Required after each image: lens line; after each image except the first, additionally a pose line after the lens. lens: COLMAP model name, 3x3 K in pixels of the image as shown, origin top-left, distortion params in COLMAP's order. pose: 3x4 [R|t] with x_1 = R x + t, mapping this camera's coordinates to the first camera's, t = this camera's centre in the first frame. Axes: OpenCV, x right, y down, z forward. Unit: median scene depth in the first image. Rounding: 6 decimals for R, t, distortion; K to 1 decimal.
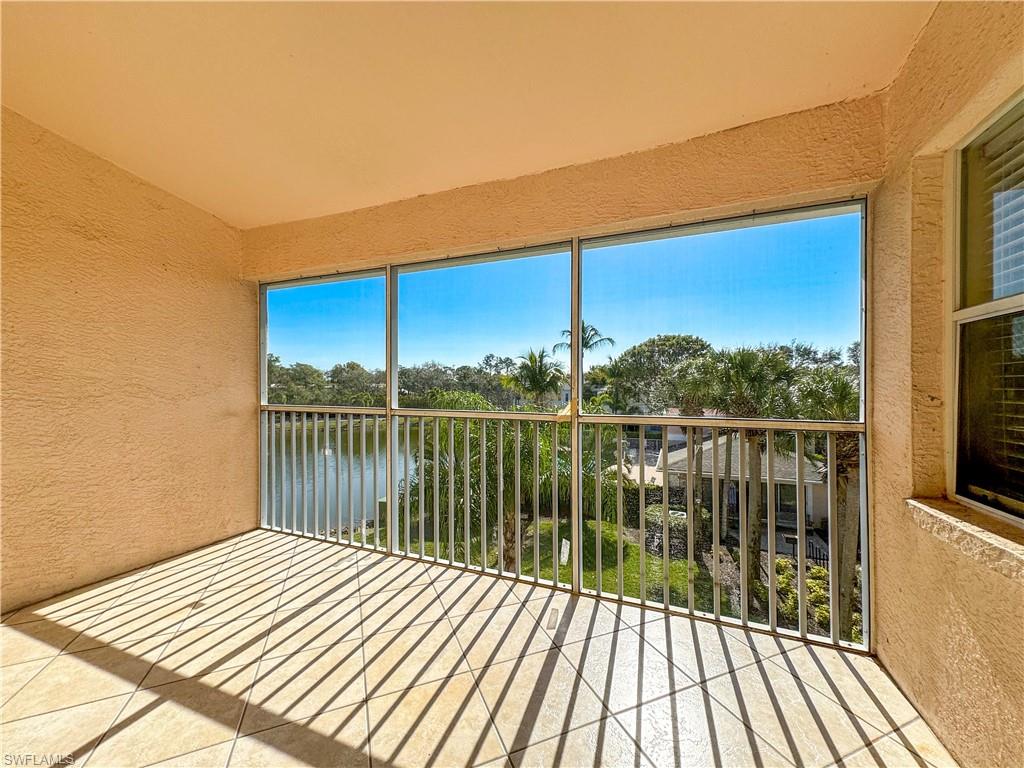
lens RADIAL K [[411.7, 0, 485.6], [0, 411.7, 380.5], [0, 0, 1]] dist [-0.000590, -0.000123]
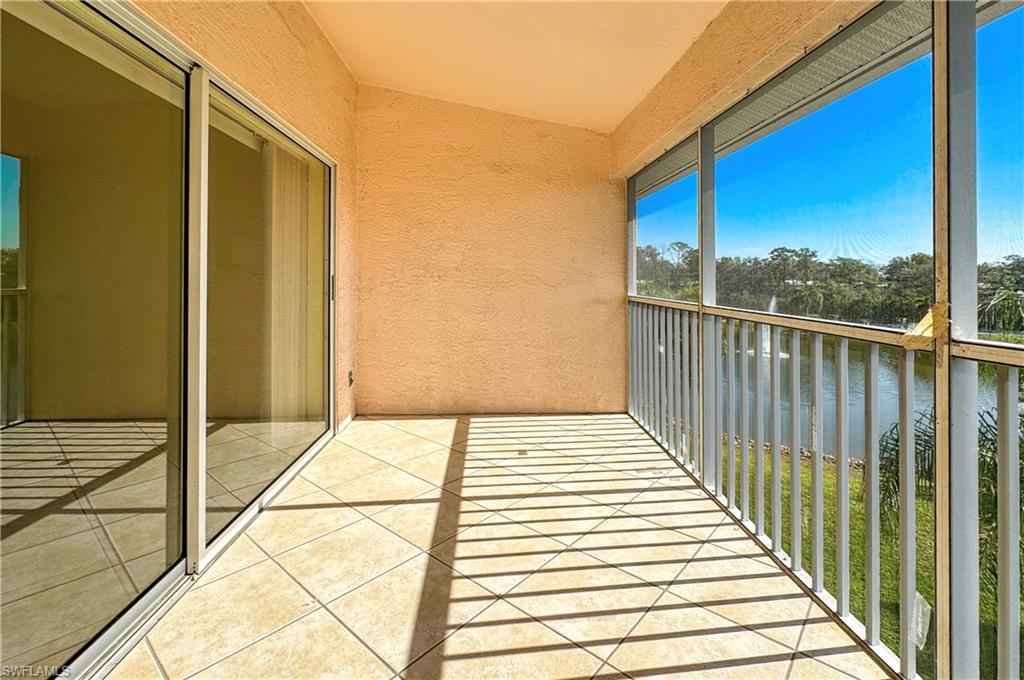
lens RADIAL K [[425.8, 0, 534.9], [0, 425.8, 274.8], [0, 0, 1]] dist [-0.016933, -0.000424]
pose [[0.498245, -0.000113, -0.867036, 0.374674], [-0.004744, 0.999985, -0.002857, 0.015735], [0.867023, 0.005537, 0.498237, 0.356367]]
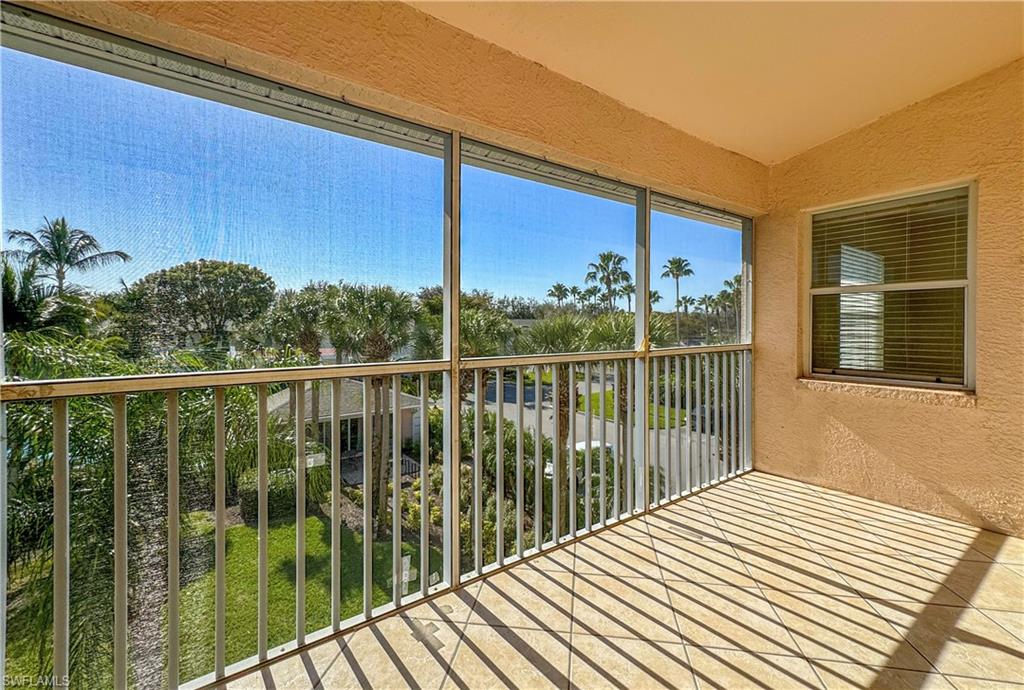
lens RADIAL K [[442.9, 0, 551.0], [0, 442.9, 325.4], [0, 0, 1]] dist [0.008959, -0.000060]
pose [[0.473509, -0.002520, 0.880785, -0.904498], [-0.011612, 0.999891, 0.009103, 0.008269], [-0.880712, -0.014538, 0.473429, 0.642647]]
